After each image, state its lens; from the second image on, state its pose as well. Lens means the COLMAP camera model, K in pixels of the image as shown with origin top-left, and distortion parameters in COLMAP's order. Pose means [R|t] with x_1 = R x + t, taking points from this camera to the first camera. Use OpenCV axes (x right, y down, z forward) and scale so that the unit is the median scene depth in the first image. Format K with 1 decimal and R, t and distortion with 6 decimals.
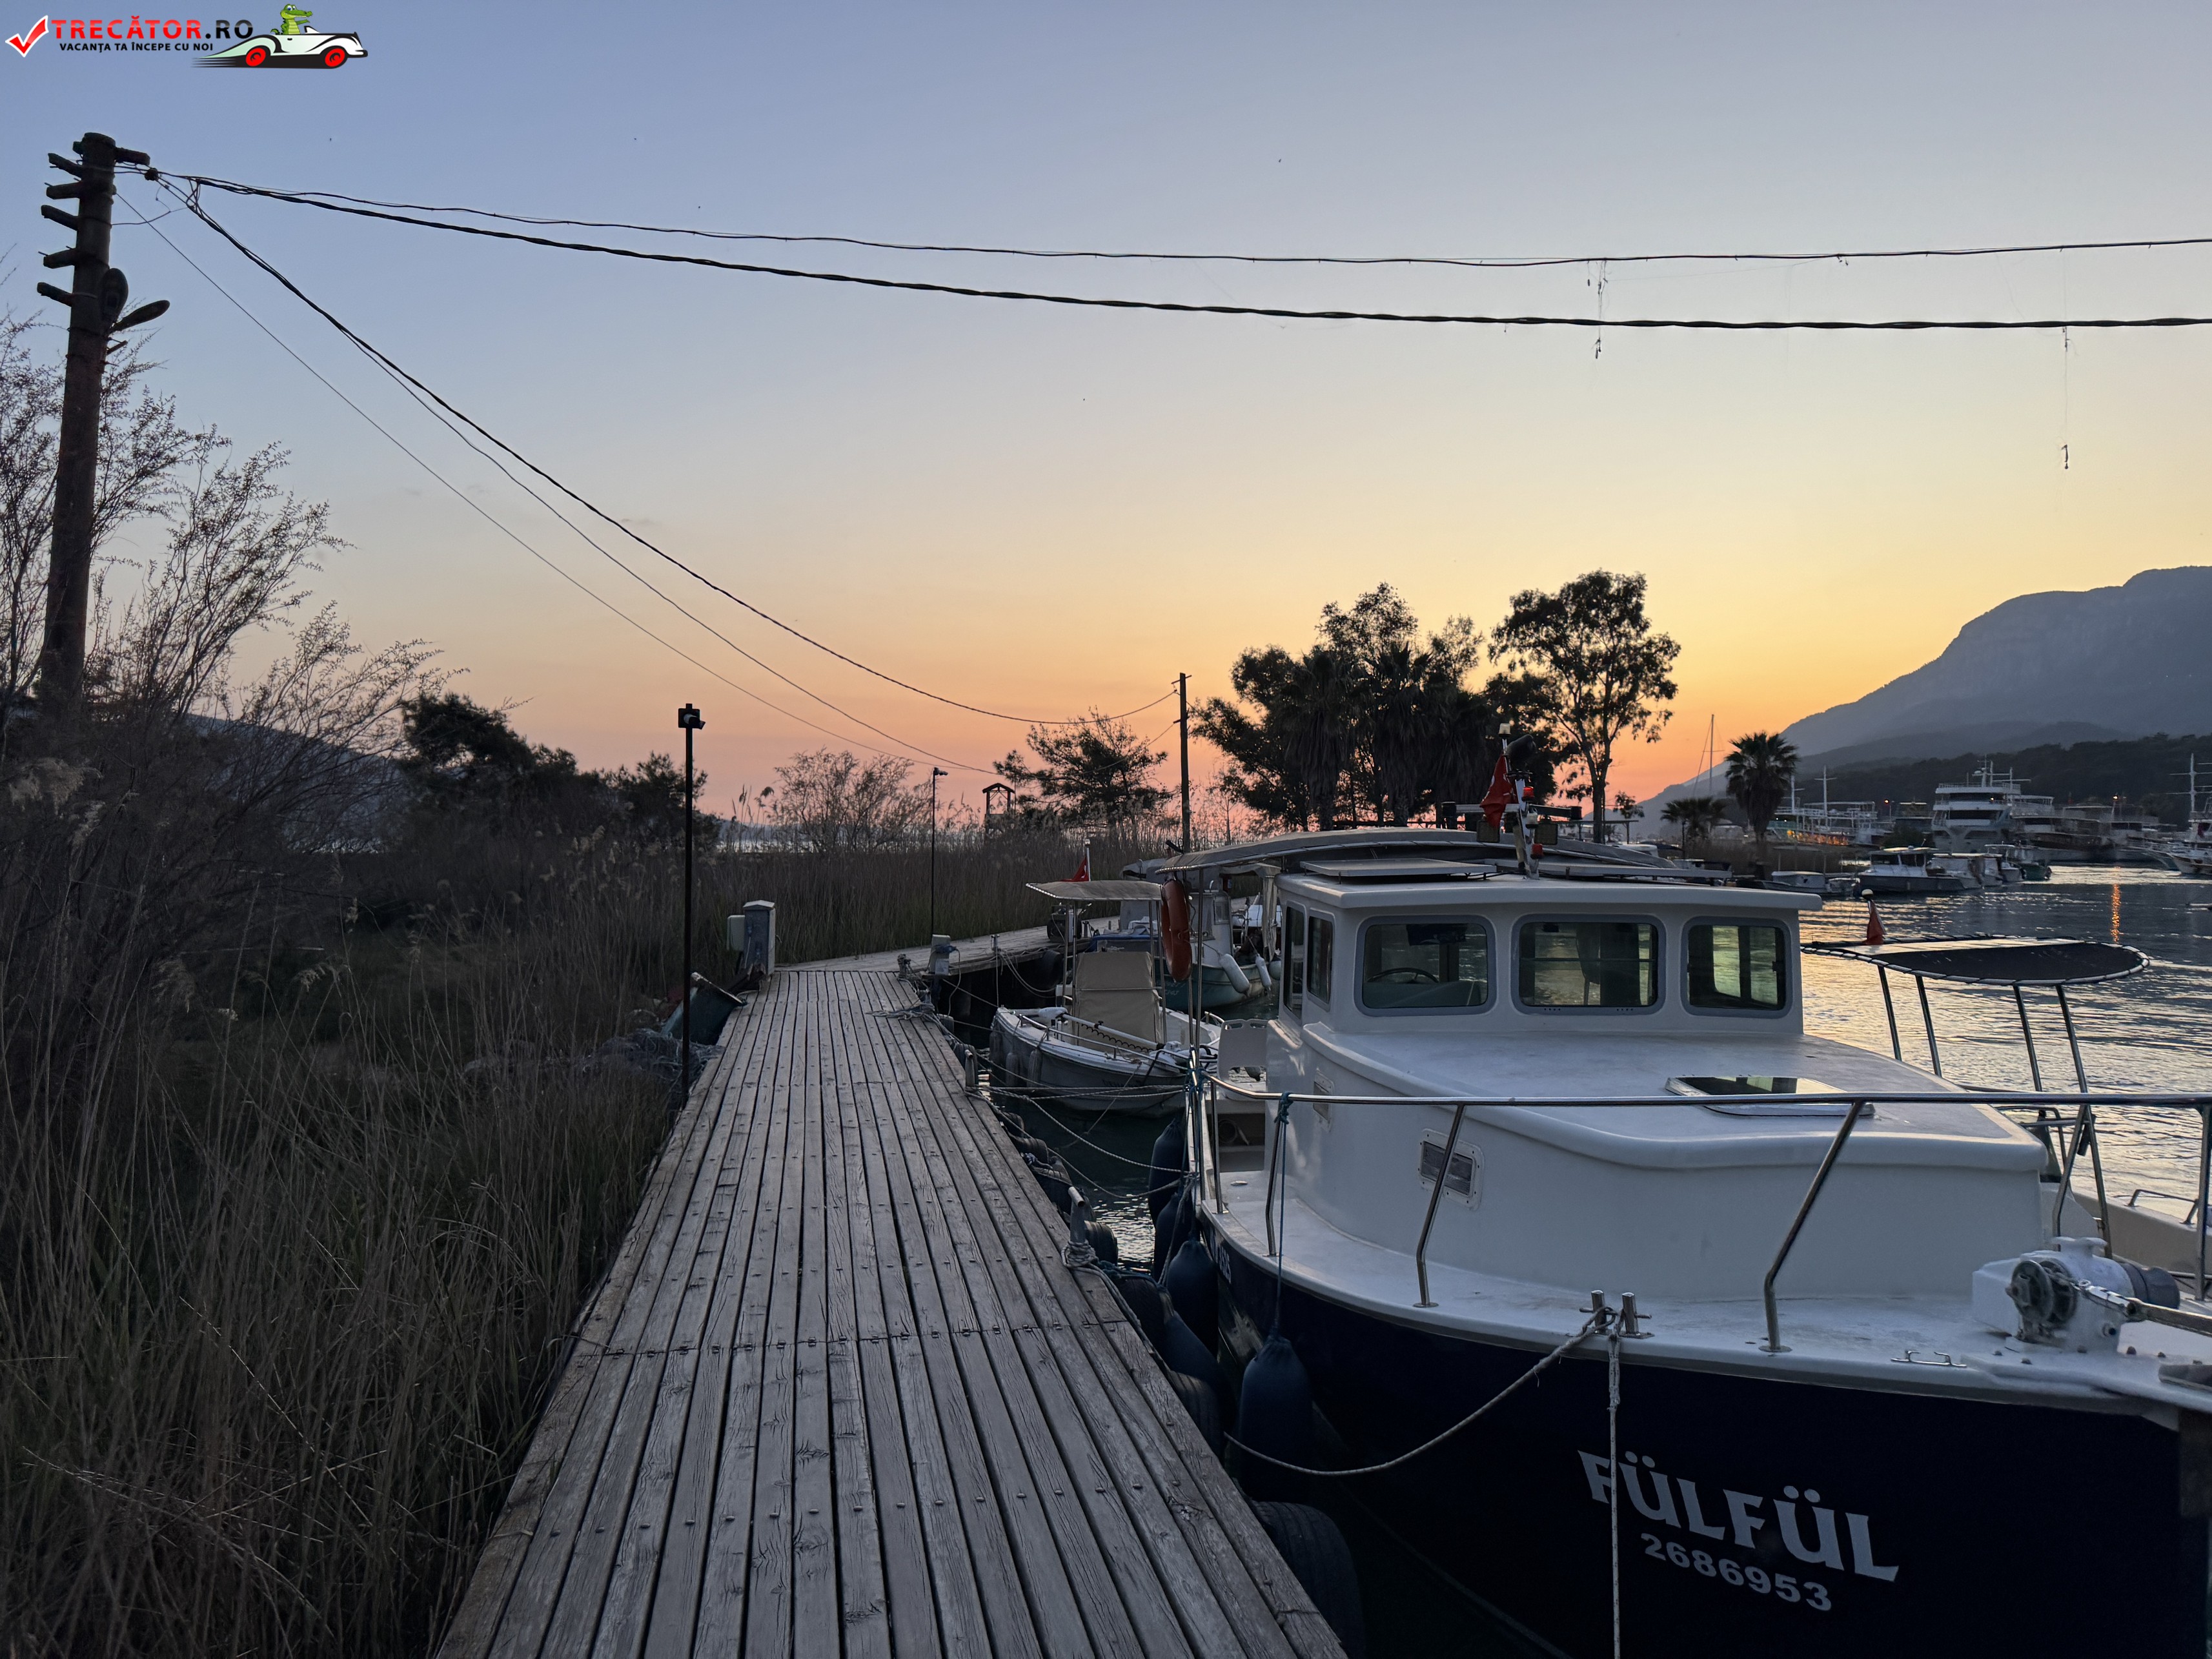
lens RADIAL K [[1547.9, 0, 1119.0], [0, 1547.9, 829.8], [0, 0, 1]] dist [0.183535, -0.298125]
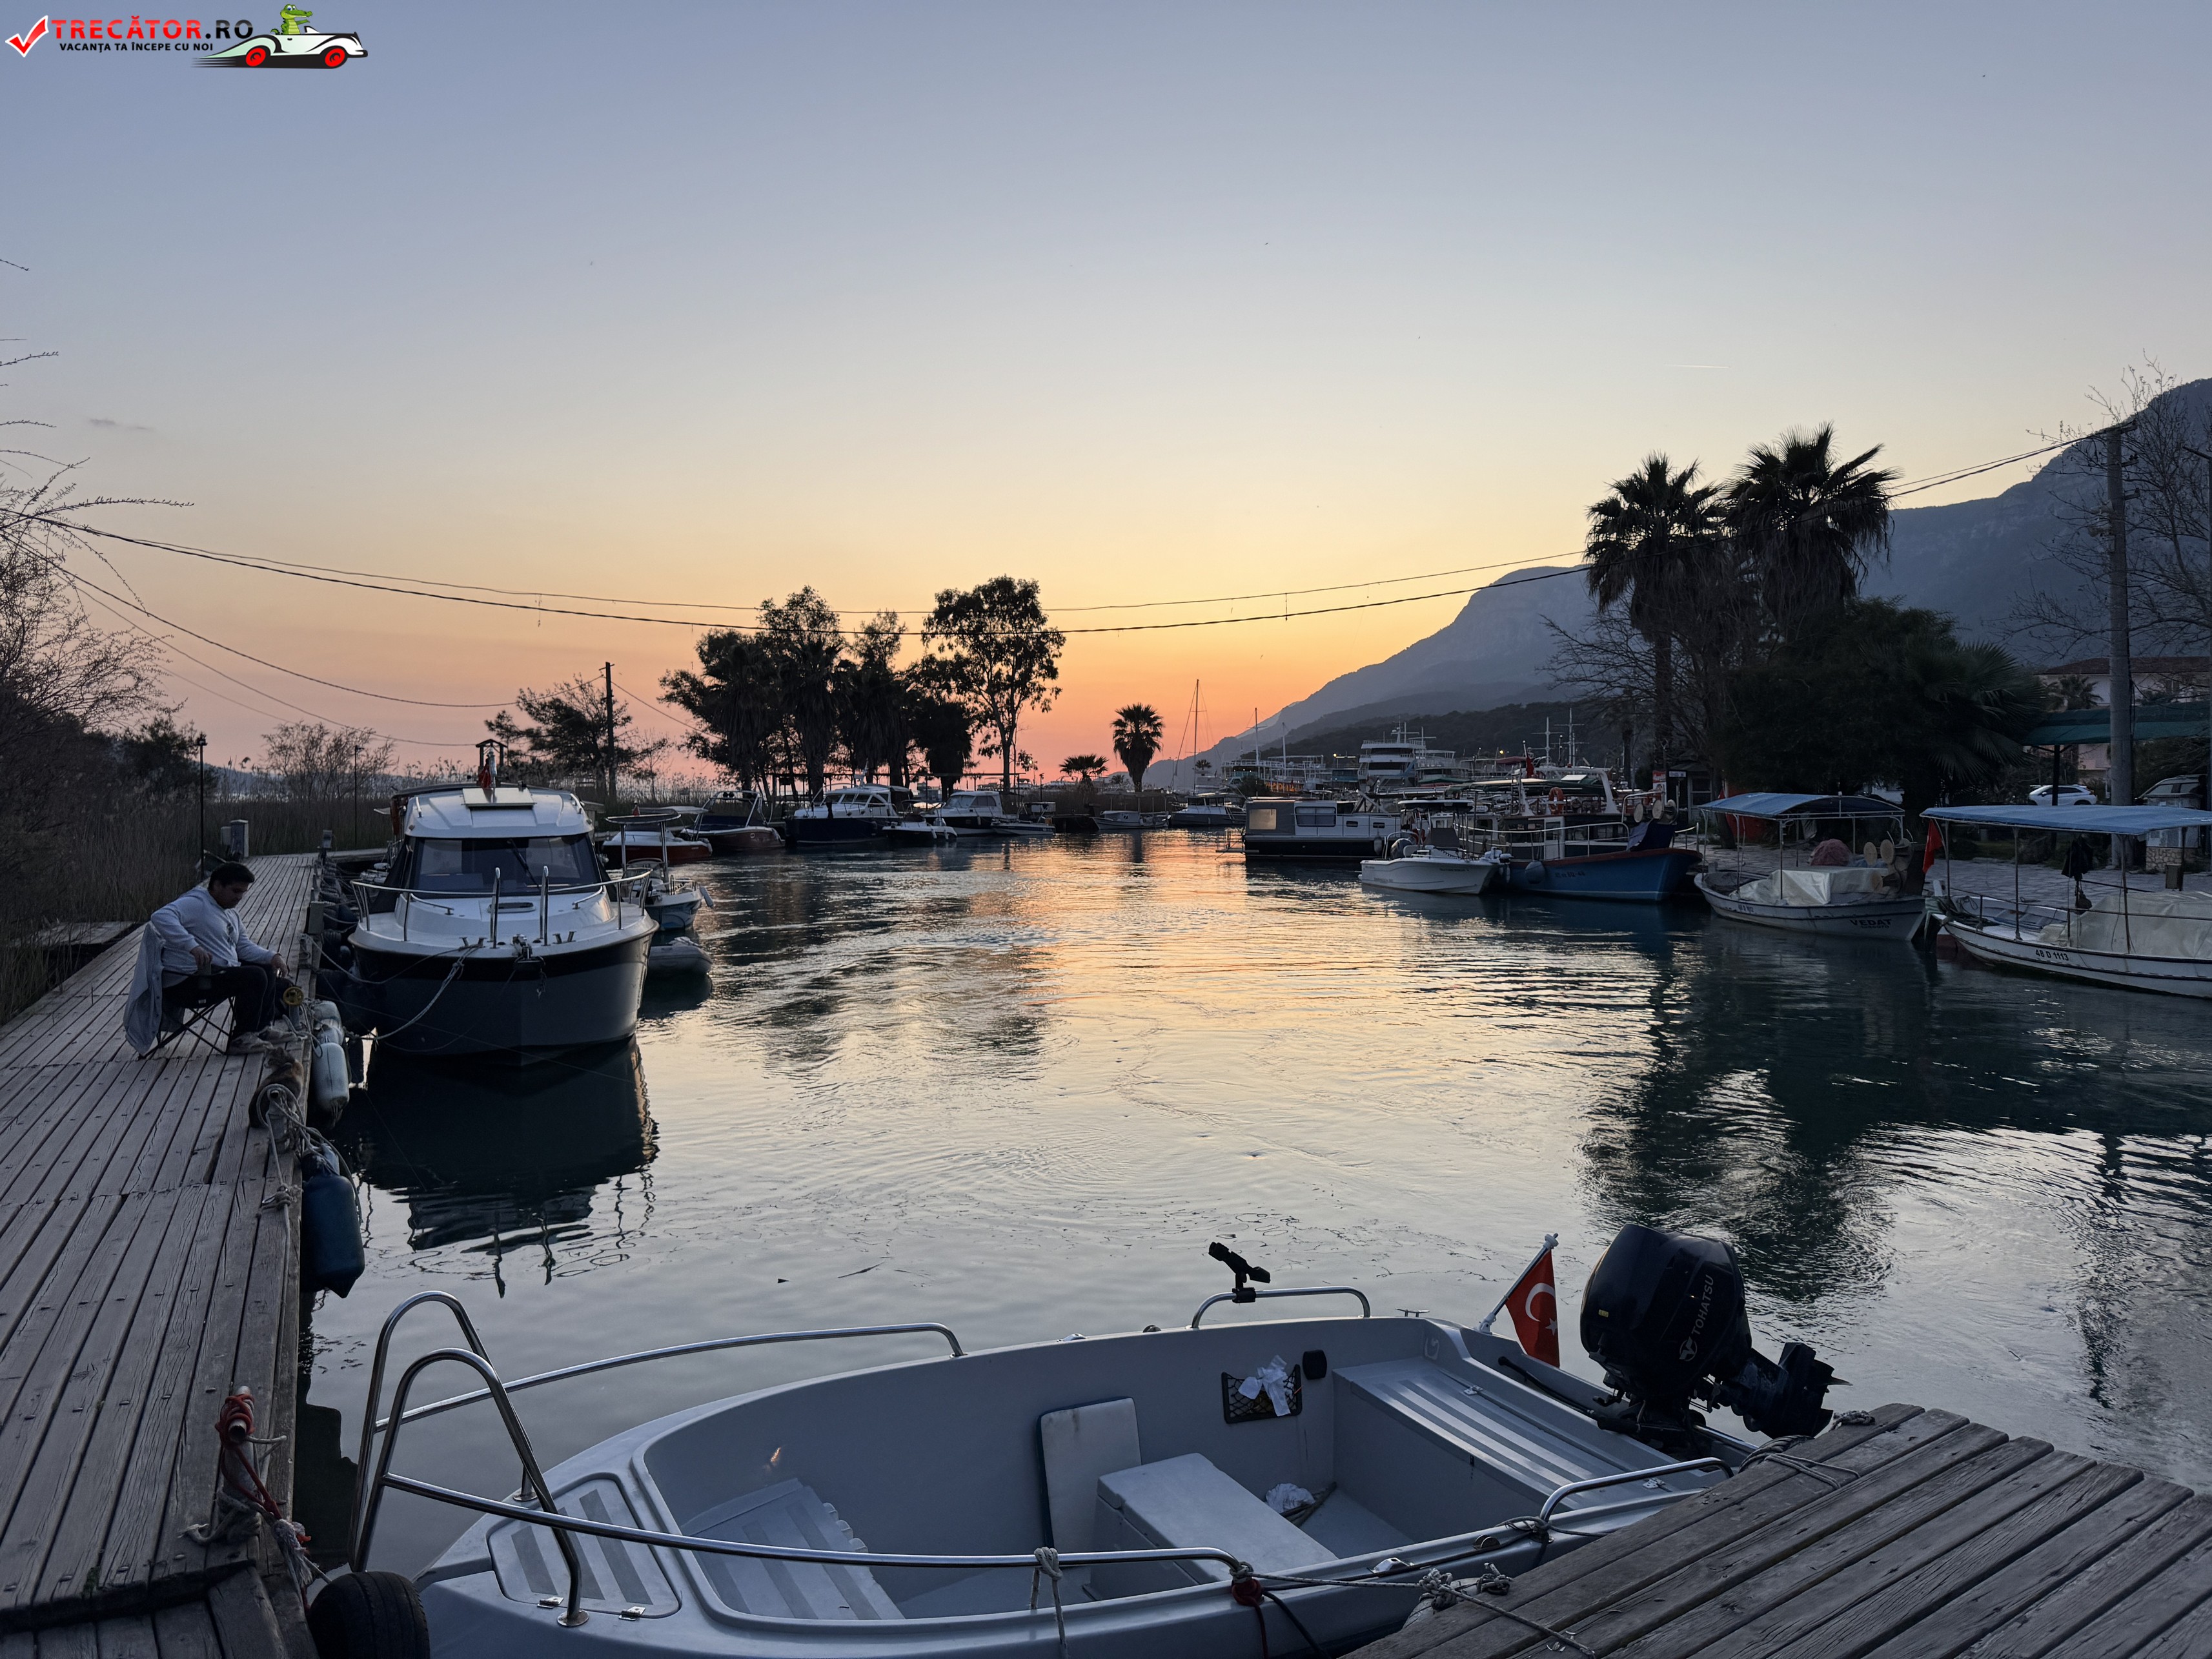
lens RADIAL K [[1547.9, 0, 1119.0], [0, 1547.9, 829.8], [0, 0, 1]] dist [0.183535, -0.298125]
pose [[0.964194, -0.011077, 0.264968, 0.059431], [0.002503, 0.999463, 0.032673, -0.000485], [-0.265188, -0.030840, 0.963703, -0.243198]]
